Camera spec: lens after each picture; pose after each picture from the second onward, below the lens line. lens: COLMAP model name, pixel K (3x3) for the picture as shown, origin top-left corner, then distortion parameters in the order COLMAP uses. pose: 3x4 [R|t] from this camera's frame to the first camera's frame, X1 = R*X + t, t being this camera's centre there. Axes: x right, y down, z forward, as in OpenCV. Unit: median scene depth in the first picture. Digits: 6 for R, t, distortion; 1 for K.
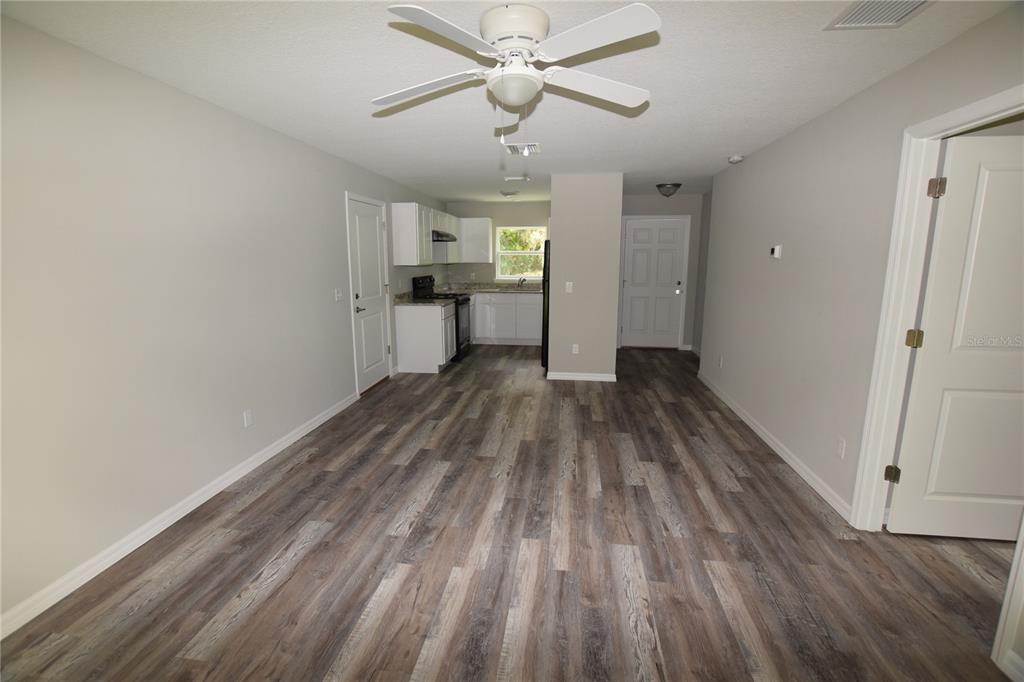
lens RADIAL K [[461.3, 0, 512.0], [0, 461.3, 341.0], [0, 0, 1]] dist [0.000050, -0.000020]
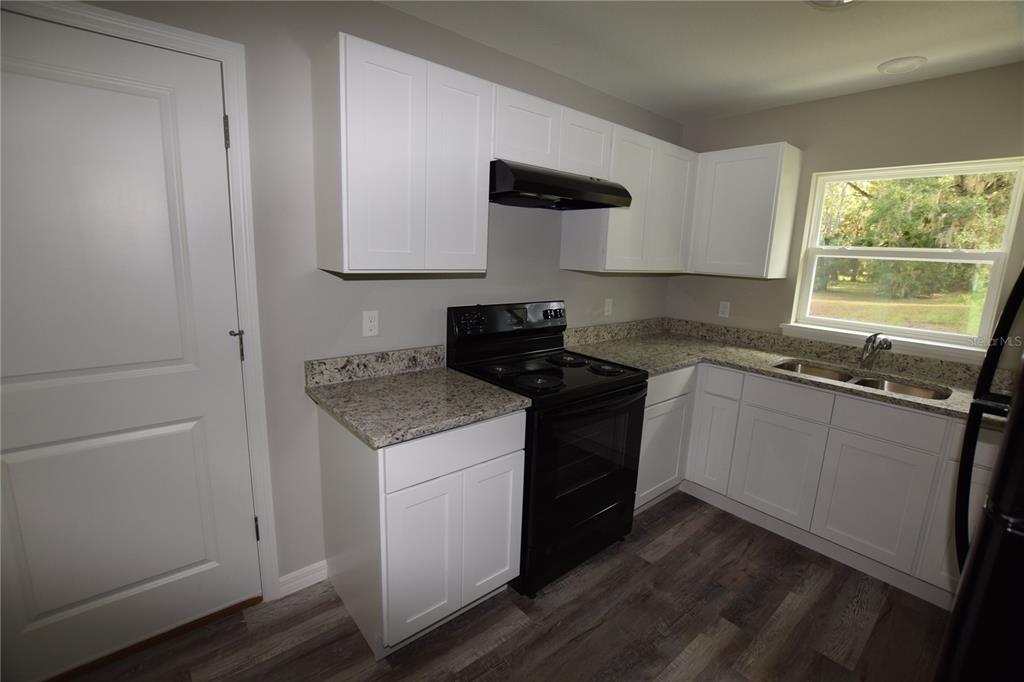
lens RADIAL K [[445.4, 0, 512.0], [0, 445.4, 341.0], [0, 0, 1]] dist [-0.029434, -0.000047]
pose [[0.736524, 0.158411, -0.657600, 0.038549], [-0.157363, 0.985644, 0.061186, -0.127041], [0.657852, 0.058417, 0.750879, 0.707190]]
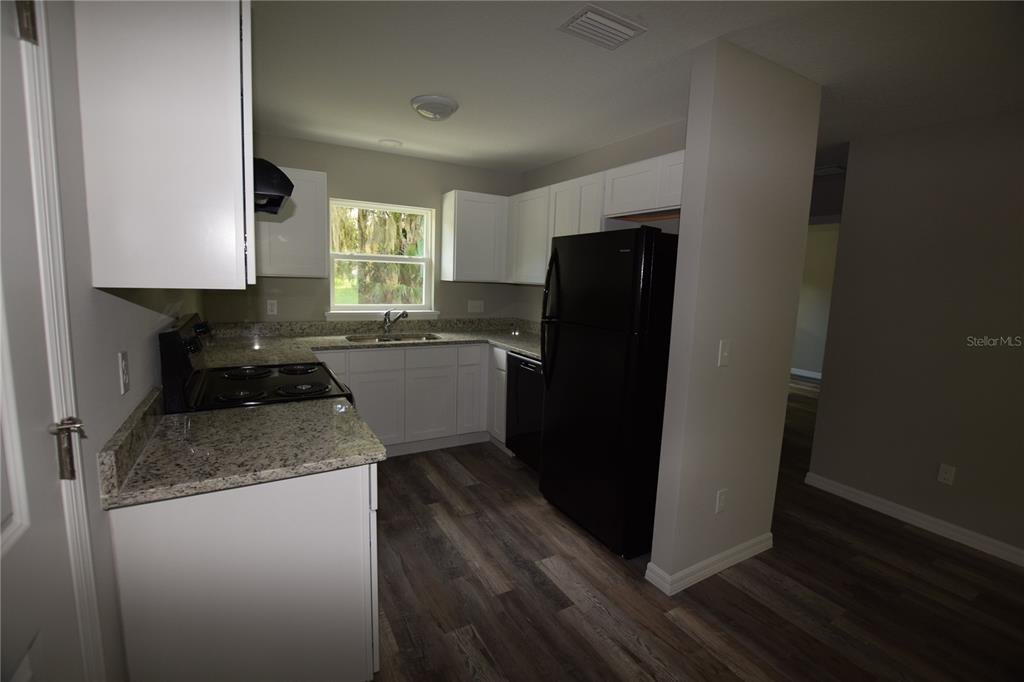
lens RADIAL K [[461.3, 0, 512.0], [0, 461.3, 341.0], [0, 0, 1]] dist [0.000050, -0.000020]
pose [[0.782334, -0.055882, 0.620347, -0.203085], [0.073194, 0.997315, -0.002466, -0.107285], [-0.618544, 0.047335, 0.784323, 0.619259]]
